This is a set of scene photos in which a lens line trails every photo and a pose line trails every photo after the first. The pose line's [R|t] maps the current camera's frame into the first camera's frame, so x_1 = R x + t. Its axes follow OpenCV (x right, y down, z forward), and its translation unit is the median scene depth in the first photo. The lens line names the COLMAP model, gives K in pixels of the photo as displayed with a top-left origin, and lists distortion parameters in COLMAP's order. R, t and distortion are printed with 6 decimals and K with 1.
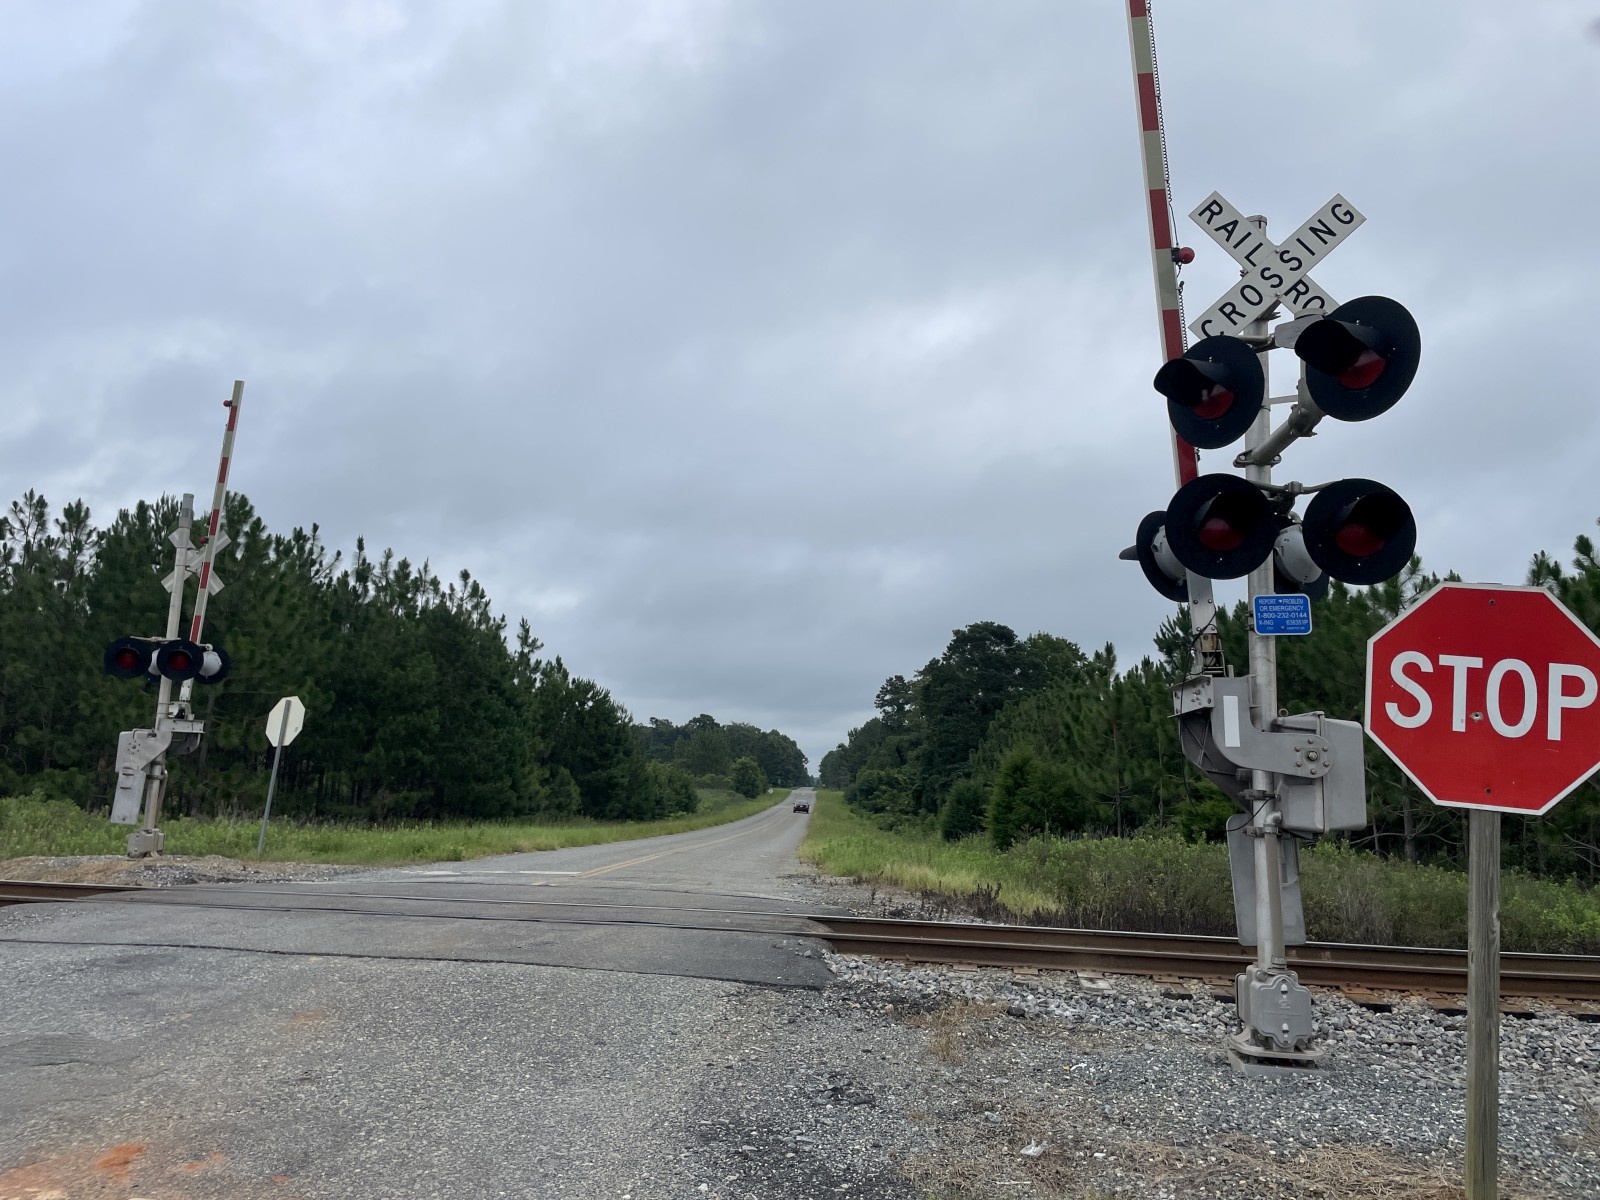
lens RADIAL K [[1208.4, 0, 793.6], [0, 1208.4, 582.8], [0, 0, 1]] dist [0.103123, -0.121897]
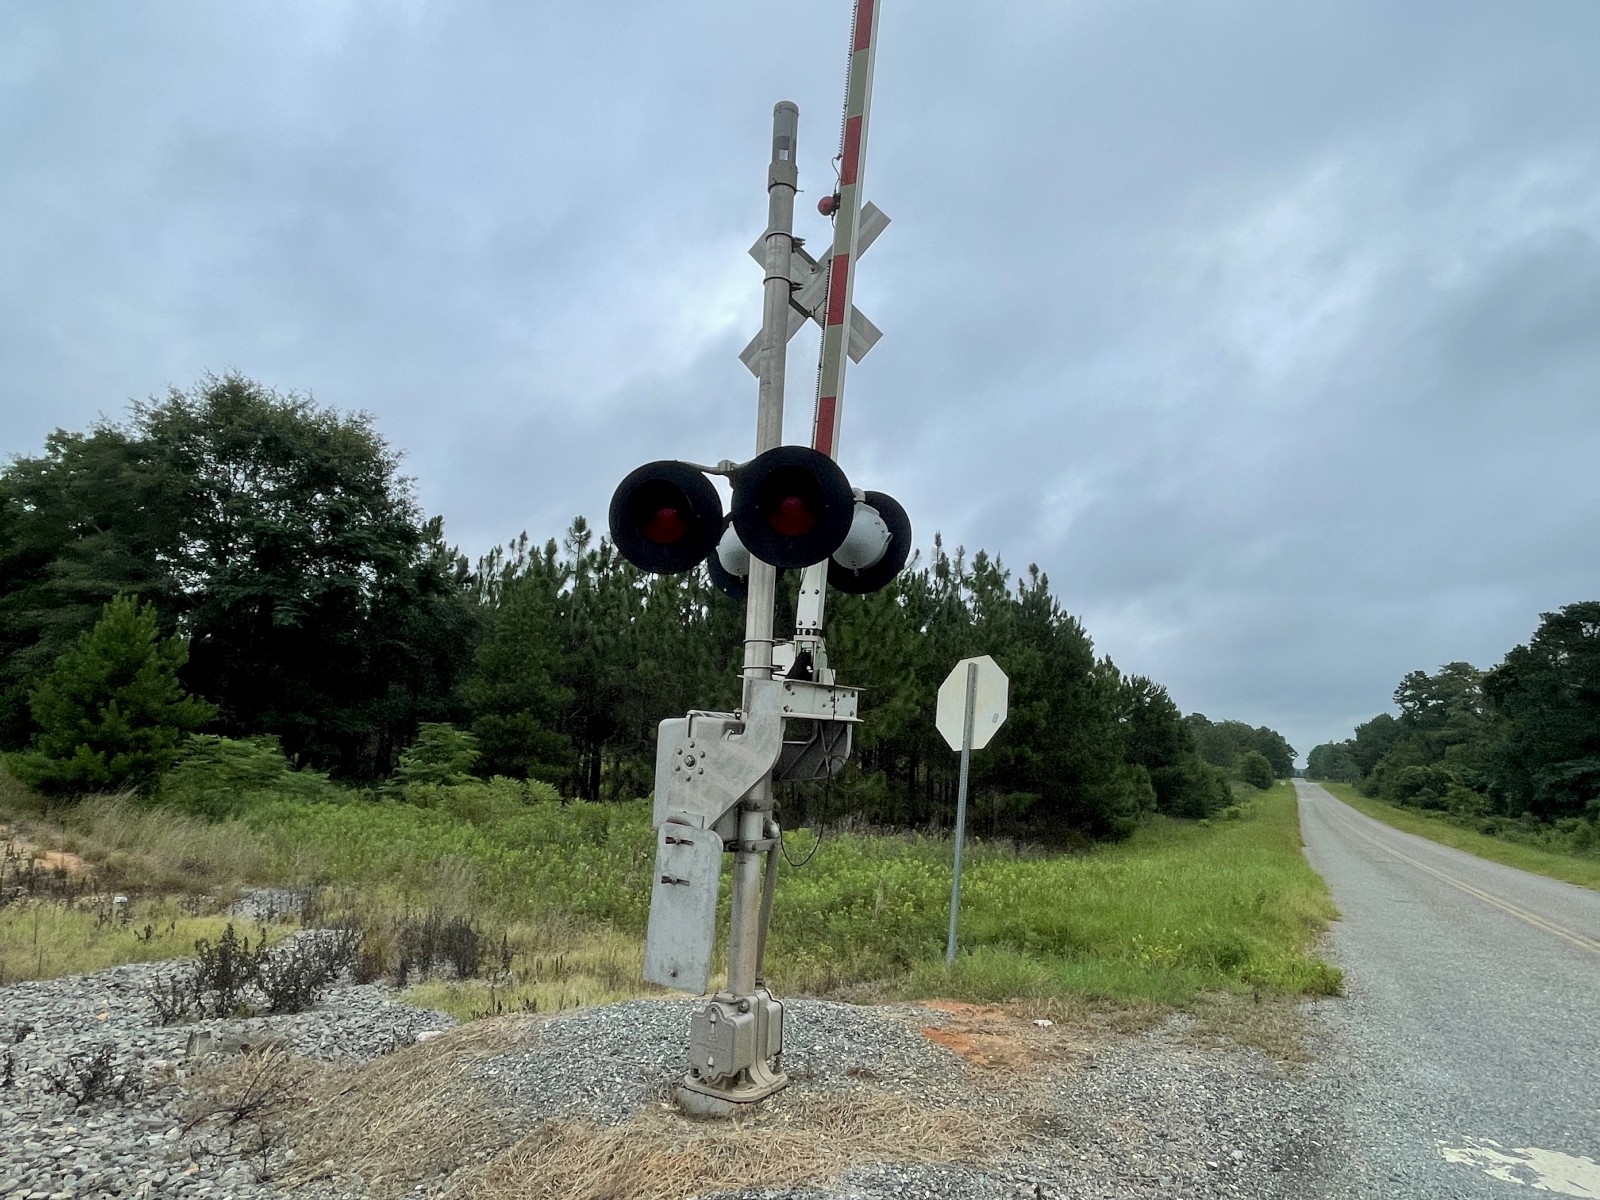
lens RADIAL K [[986.4, 0, 812.1], [0, 986.4, 603.1], [0, 0, 1]] dist [0.007582, 0.003733]
pose [[0.906053, -0.059059, -0.419022, -0.875738], [0.057266, 0.998216, -0.016866, 0.216339], [0.419271, -0.008715, 0.907819, 1.735643]]
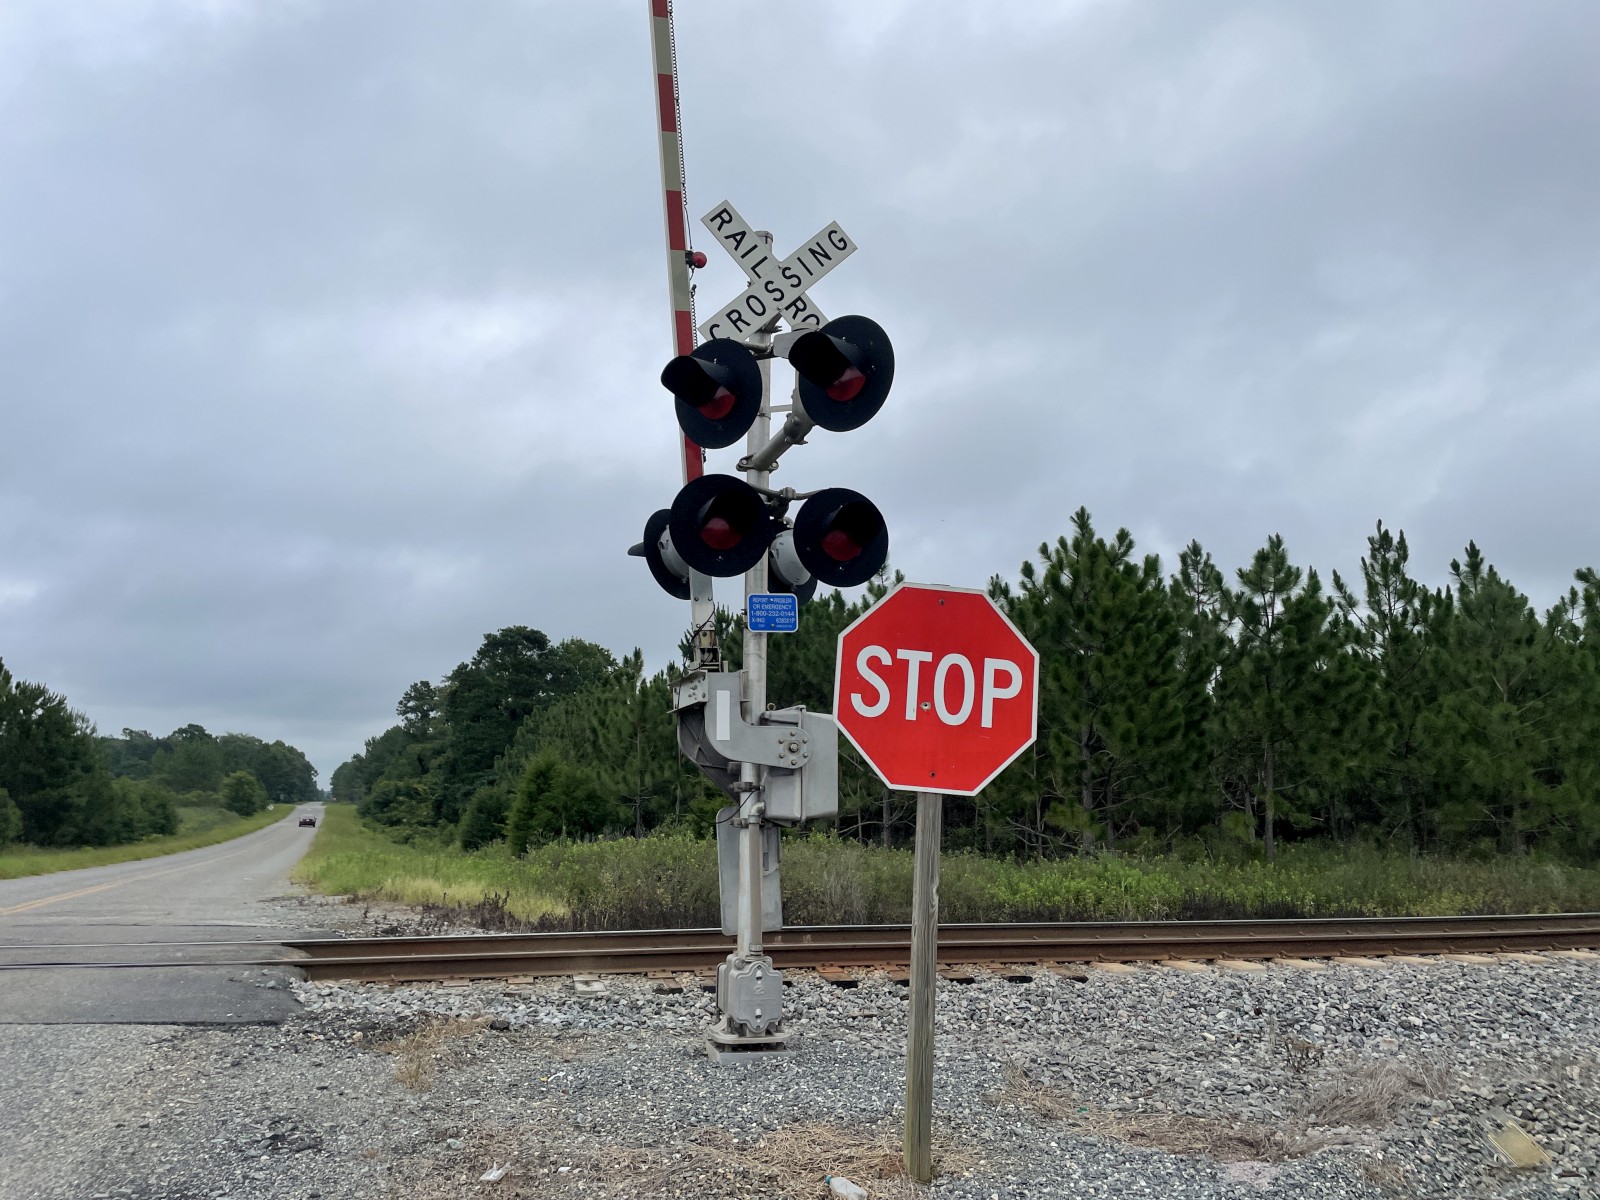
lens RADIAL K [[1208.4, 0, 784.2], [0, 1208.4, 574.3], [0, 0, 1]] dist [0.103123, -0.121897]
pose [[0.931689, 0.038961, 0.361160, 0.030454], [-0.034777, 0.999232, -0.018081, 0.010098], [-0.361587, 0.004286, 0.932328, 0.031150]]
